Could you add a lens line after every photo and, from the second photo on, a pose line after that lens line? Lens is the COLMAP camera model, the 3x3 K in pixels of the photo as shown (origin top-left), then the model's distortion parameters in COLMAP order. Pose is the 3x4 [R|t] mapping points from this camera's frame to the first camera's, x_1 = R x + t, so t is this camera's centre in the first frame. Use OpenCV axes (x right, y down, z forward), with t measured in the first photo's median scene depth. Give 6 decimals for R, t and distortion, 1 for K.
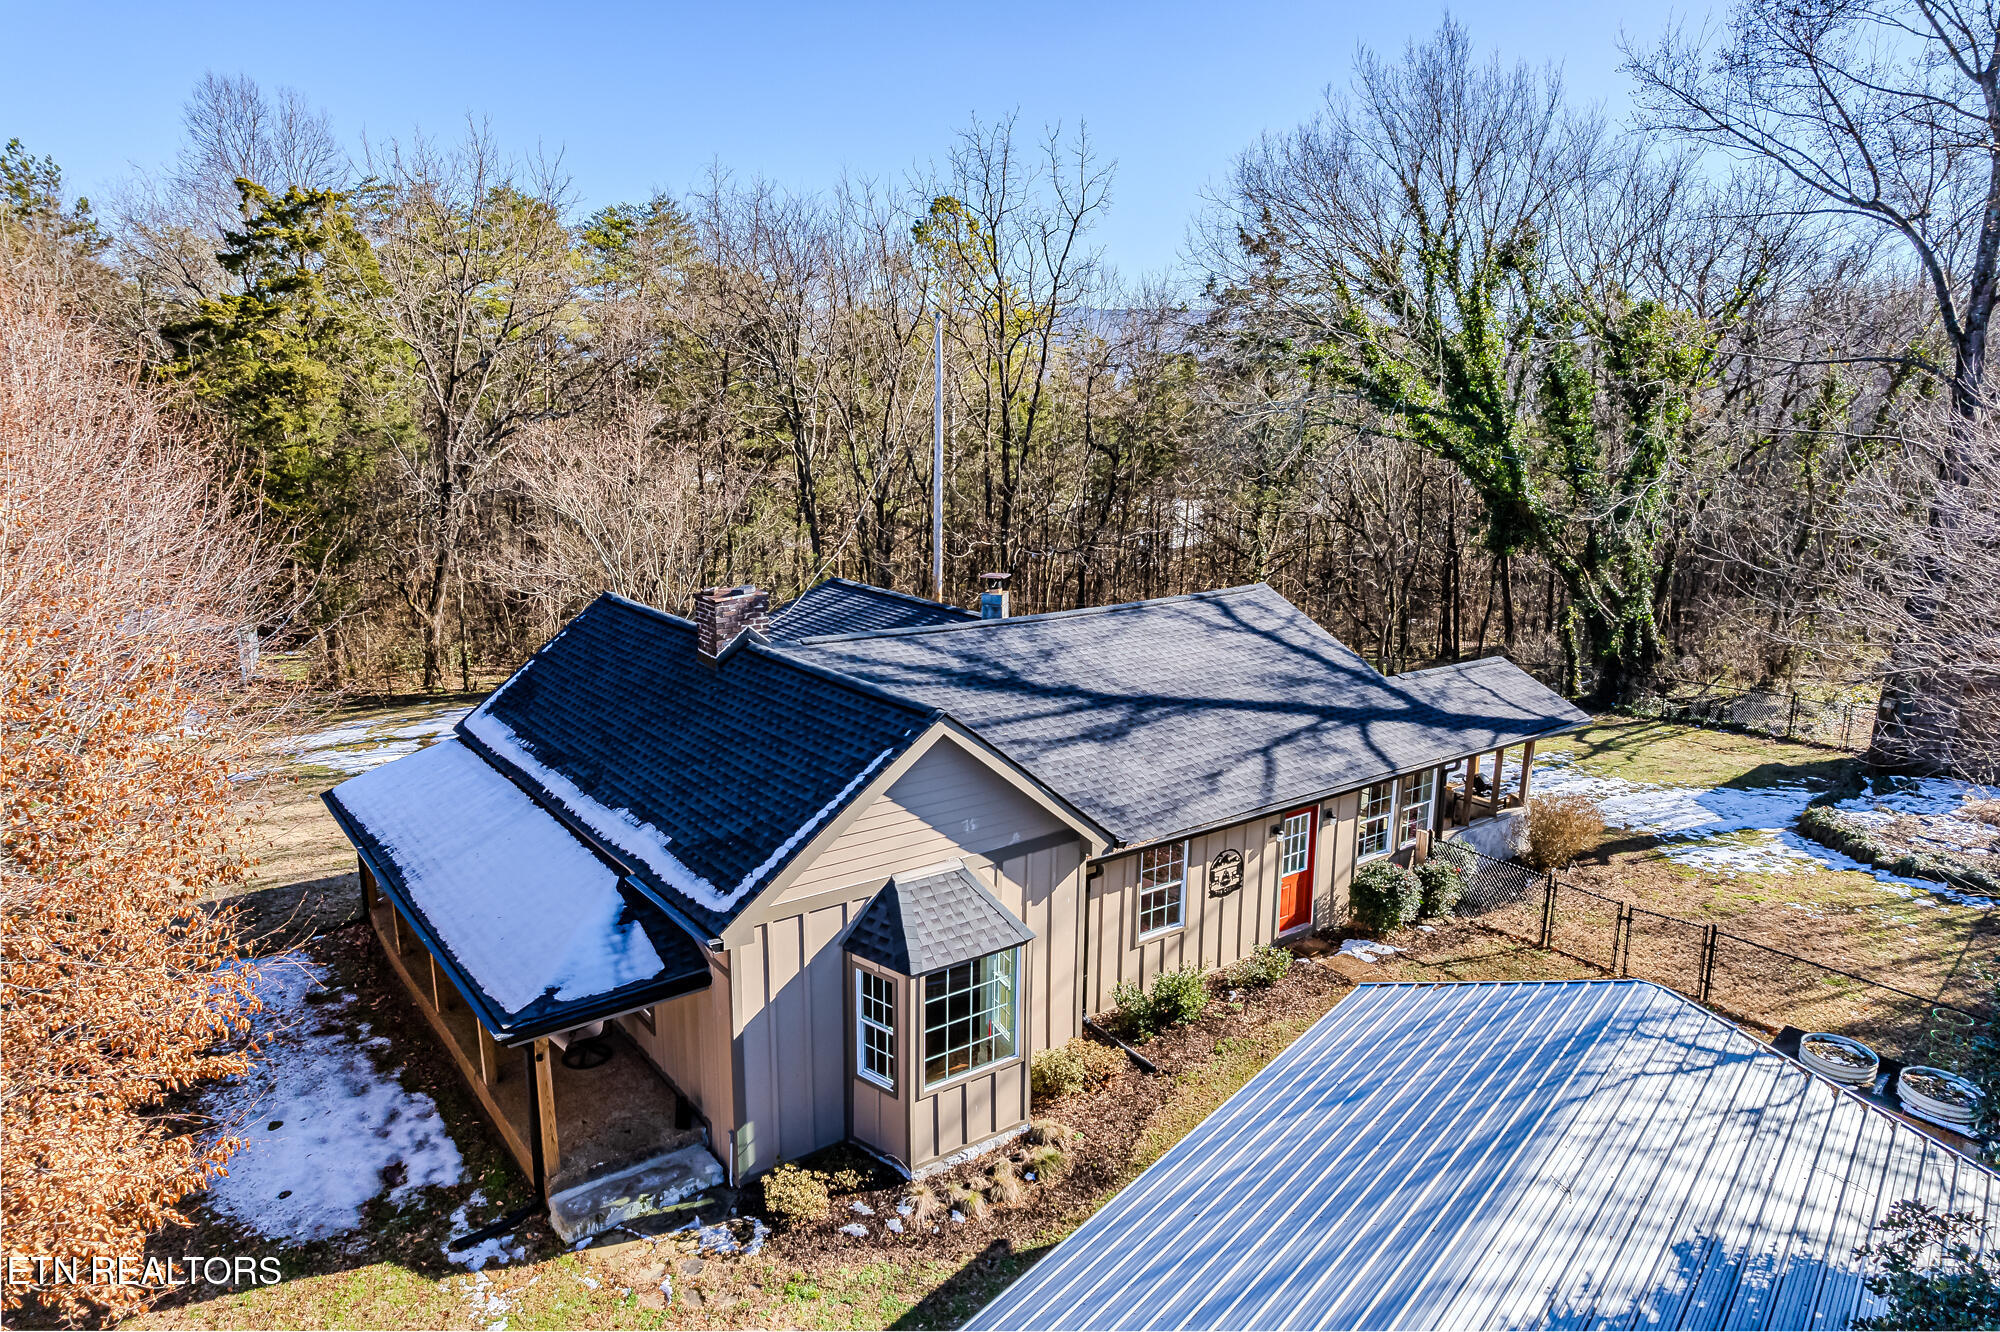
lens RADIAL K [[1285.5, 0, 1009.4], [0, 1285.5, 654.6], [0, 0, 1]] dist [-0.071687, 0.056422]
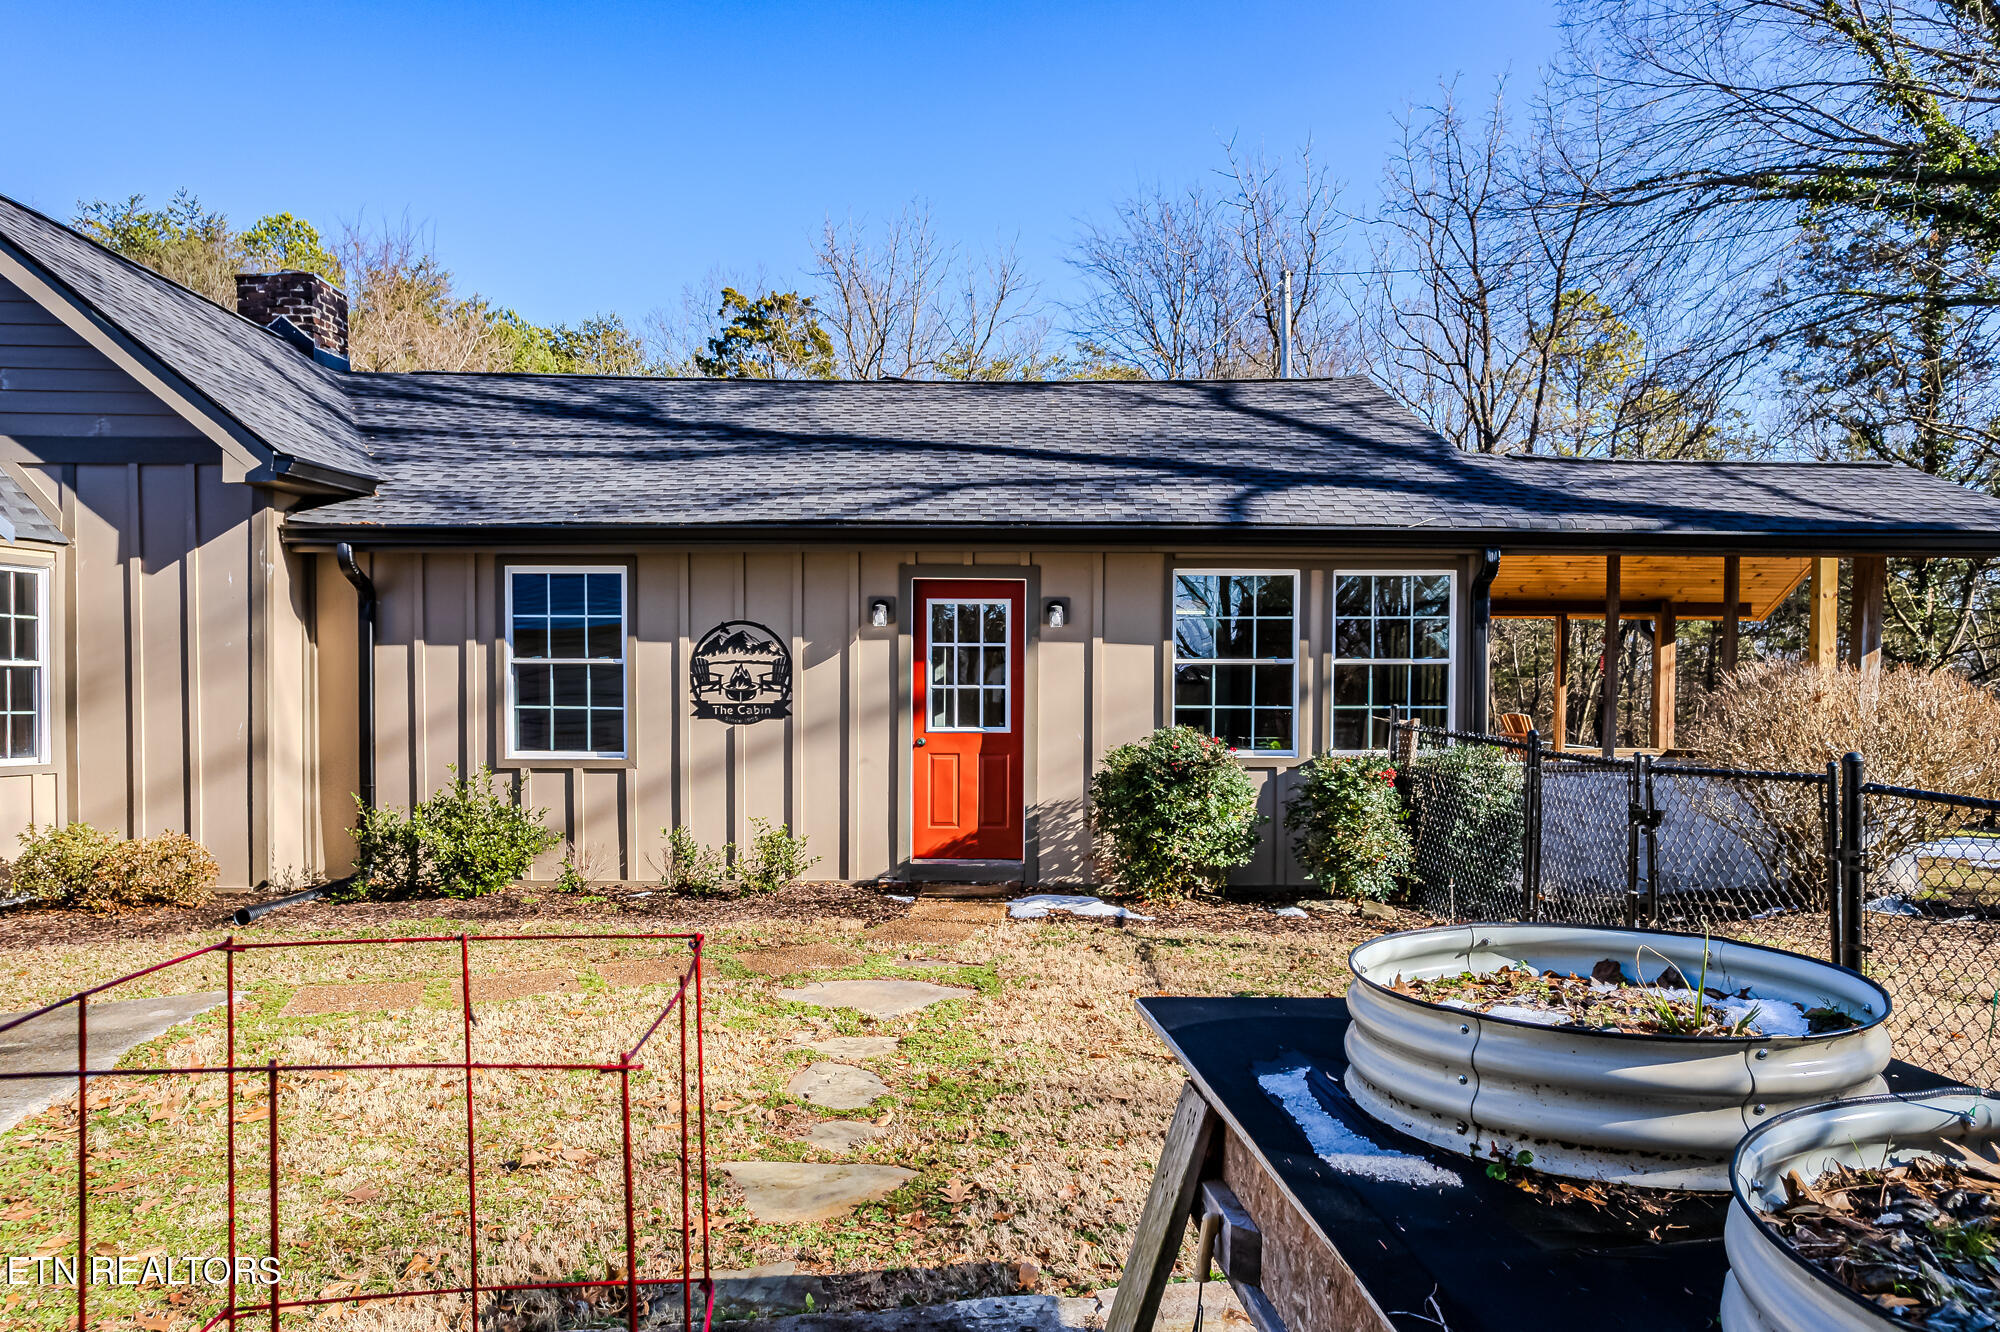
lens RADIAL K [[1272.4, 0, 1006.9], [0, 1272.4, 680.9], [0, 0, 1]] dist [-0.064457, 0.052828]
pose [[0.819725, 0.003146, -0.572749, 0.692842], [-0.122541, 0.977793, -0.170012, 0.320486], [0.559496, 0.209548, 0.801907, 0.888635]]
